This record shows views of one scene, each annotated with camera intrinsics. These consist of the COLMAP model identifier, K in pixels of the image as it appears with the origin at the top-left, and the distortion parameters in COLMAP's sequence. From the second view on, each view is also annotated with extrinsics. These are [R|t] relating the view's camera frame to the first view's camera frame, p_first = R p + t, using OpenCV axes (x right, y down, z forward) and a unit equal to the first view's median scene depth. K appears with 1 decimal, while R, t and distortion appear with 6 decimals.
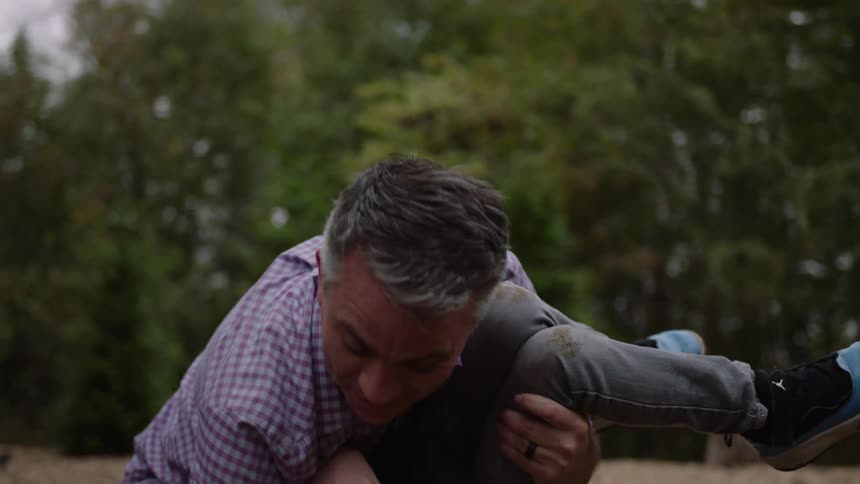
lens RADIAL K [[1185.3, 0, 428.5], [0, 1185.3, 237.8], [0, 0, 1]] dist [-0.022898, 0.000000]
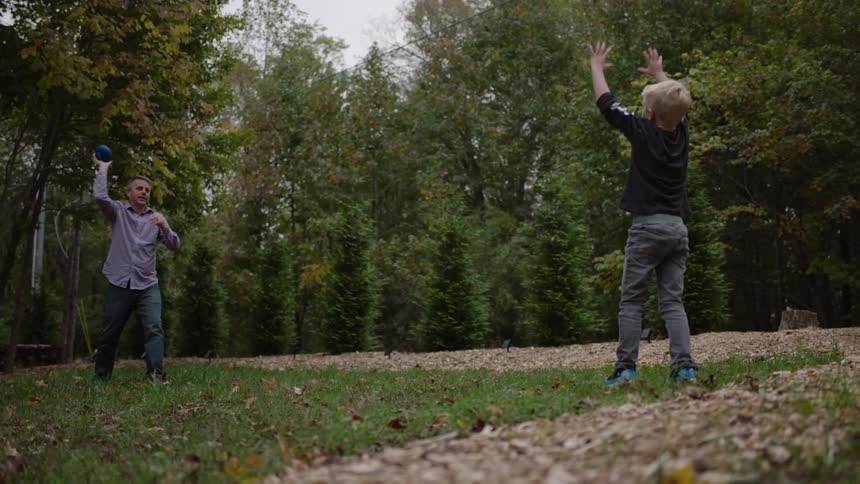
lens RADIAL K [[1185.3, 0, 429.7], [0, 1185.3, 246.4], [0, 0, 1]] dist [-0.022898, 0.000000]
pose [[0.956566, -0.050850, -0.287045, 0.090870], [0.063612, 0.997350, 0.035307, -0.009121], [0.284489, -0.052033, 0.957266, -0.285368]]
